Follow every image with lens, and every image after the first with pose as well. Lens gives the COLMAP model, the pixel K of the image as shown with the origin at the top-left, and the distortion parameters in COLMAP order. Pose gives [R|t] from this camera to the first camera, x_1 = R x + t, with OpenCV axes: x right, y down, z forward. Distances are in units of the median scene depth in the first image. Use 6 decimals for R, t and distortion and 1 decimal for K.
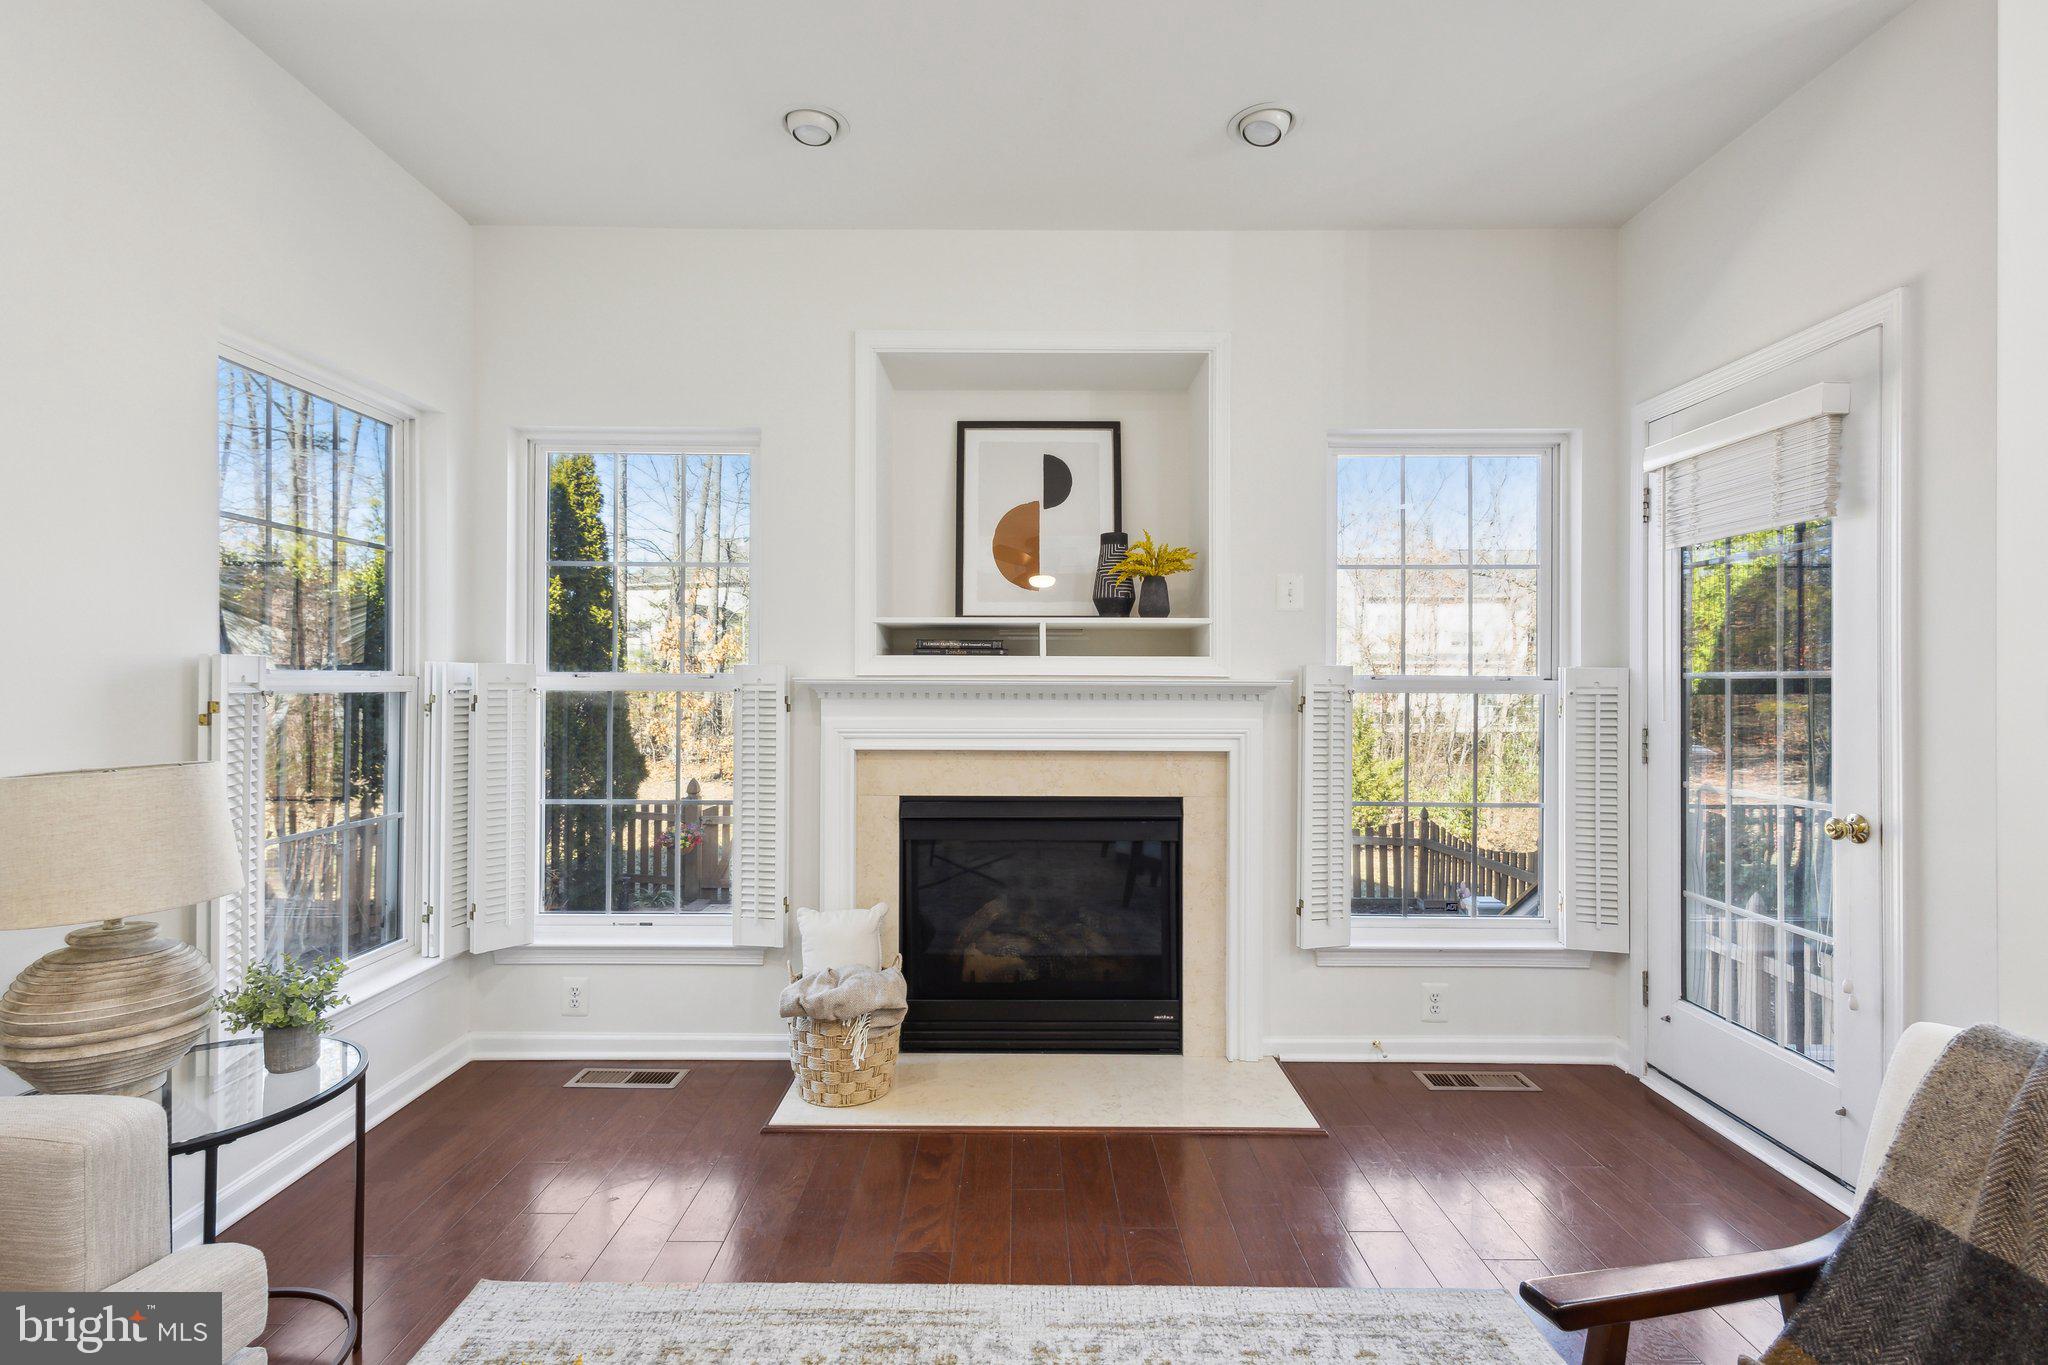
lens RADIAL K [[953.4, 0, 1026.8], [0, 953.4, 678.9], [0, 0, 1]] dist [0.011815, -0.001015]
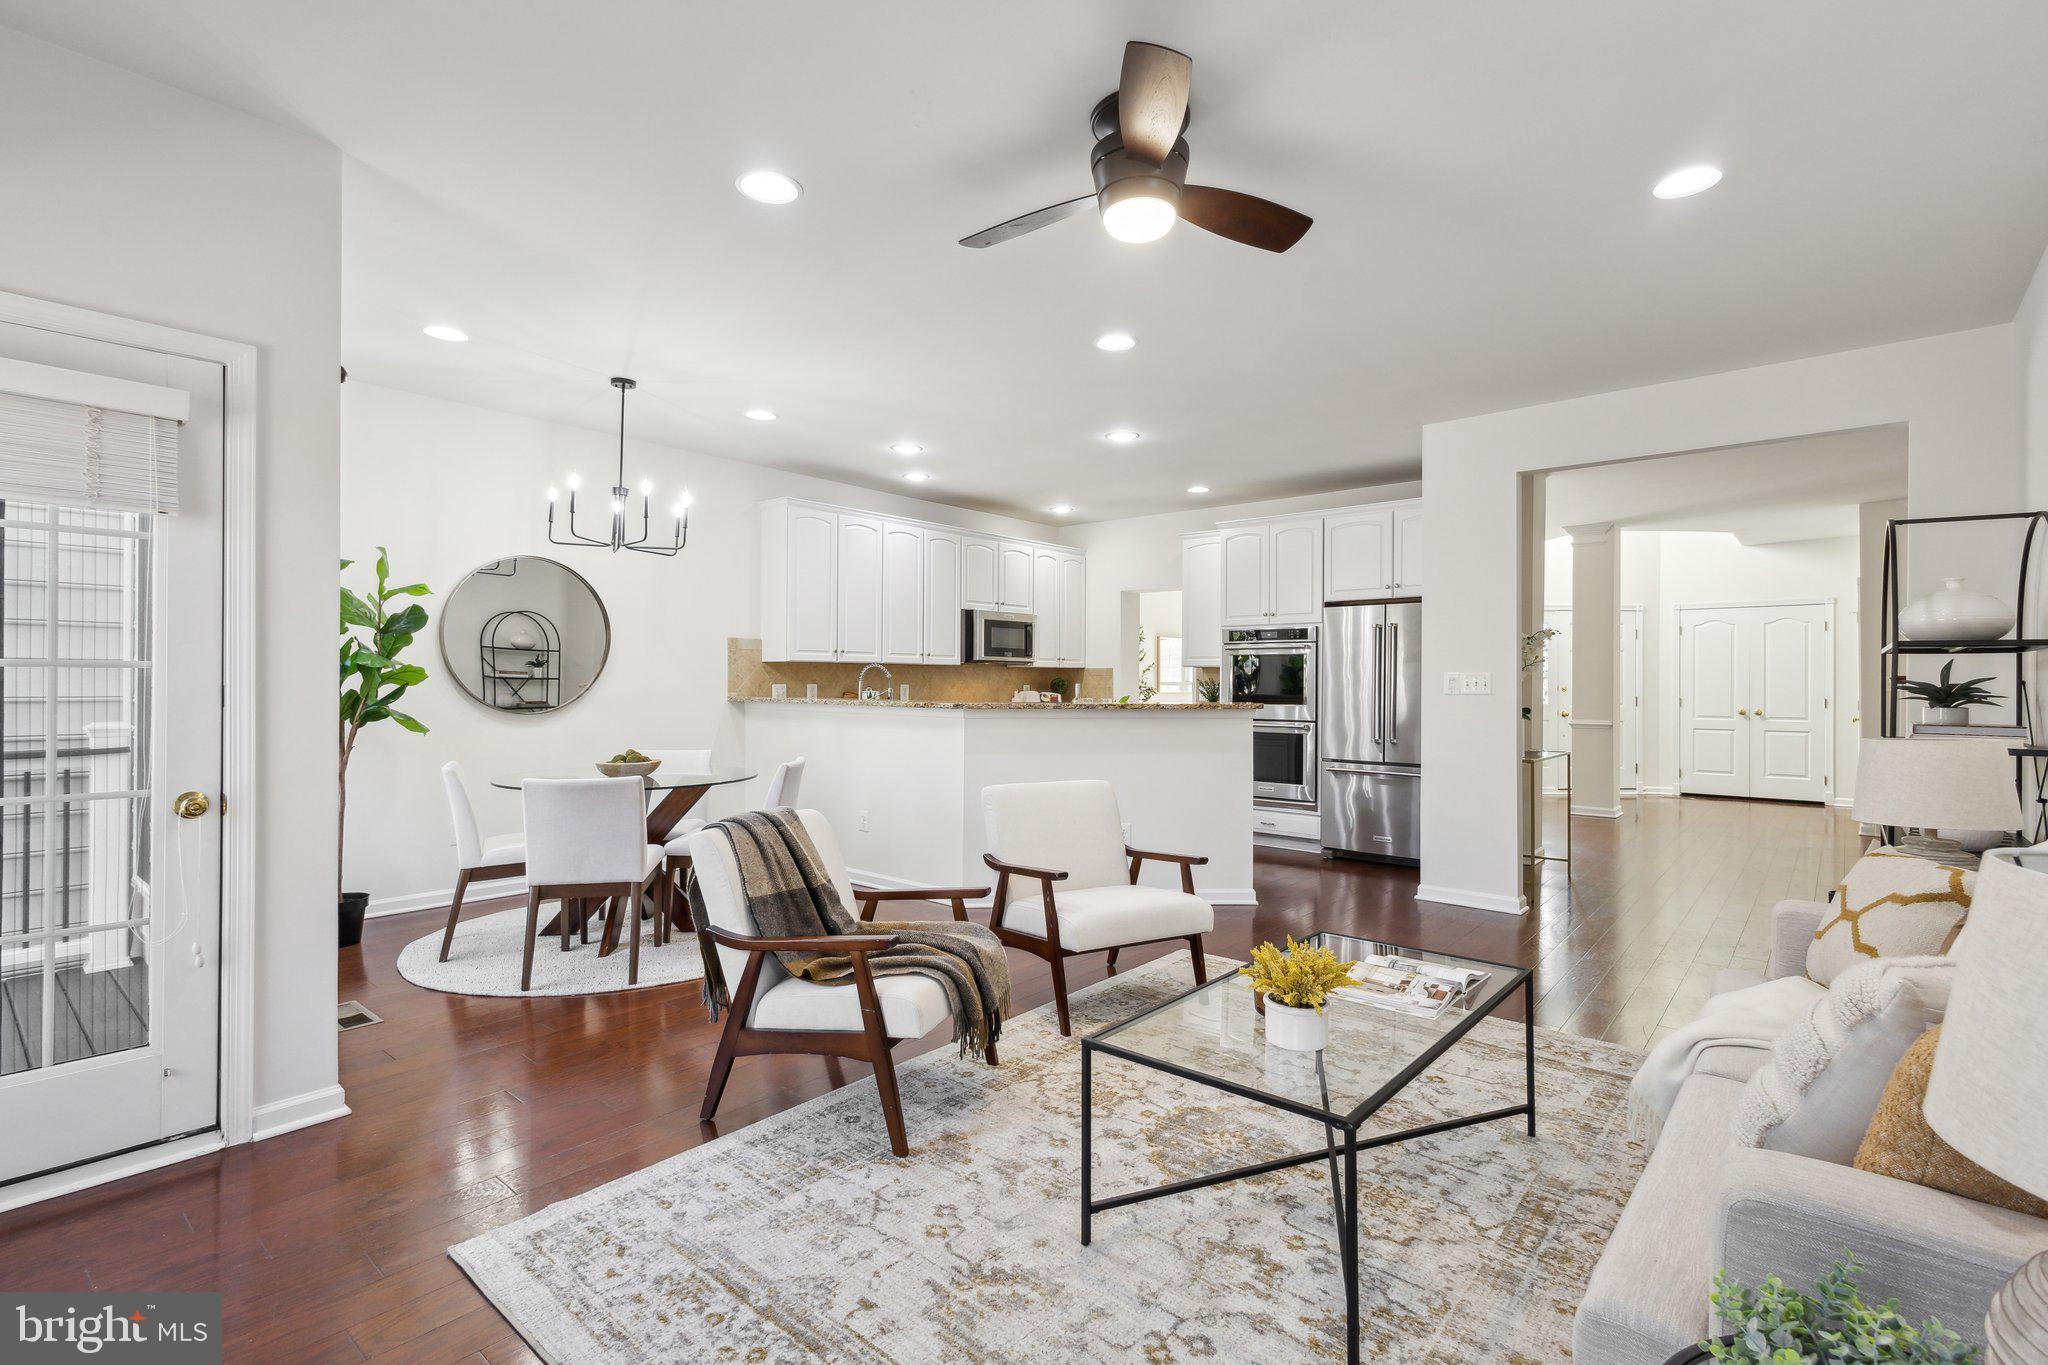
lens RADIAL K [[953.4, 0, 1019.8], [0, 953.4, 681.2], [0, 0, 1]] dist [0.011815, -0.001015]
pose [[-0.750604, -0.005390, 0.660731, -0.413831], [-0.010415, 0.999939, -0.003674, 0.004855], [-0.660670, -0.009640, -0.750614, 0.856288]]
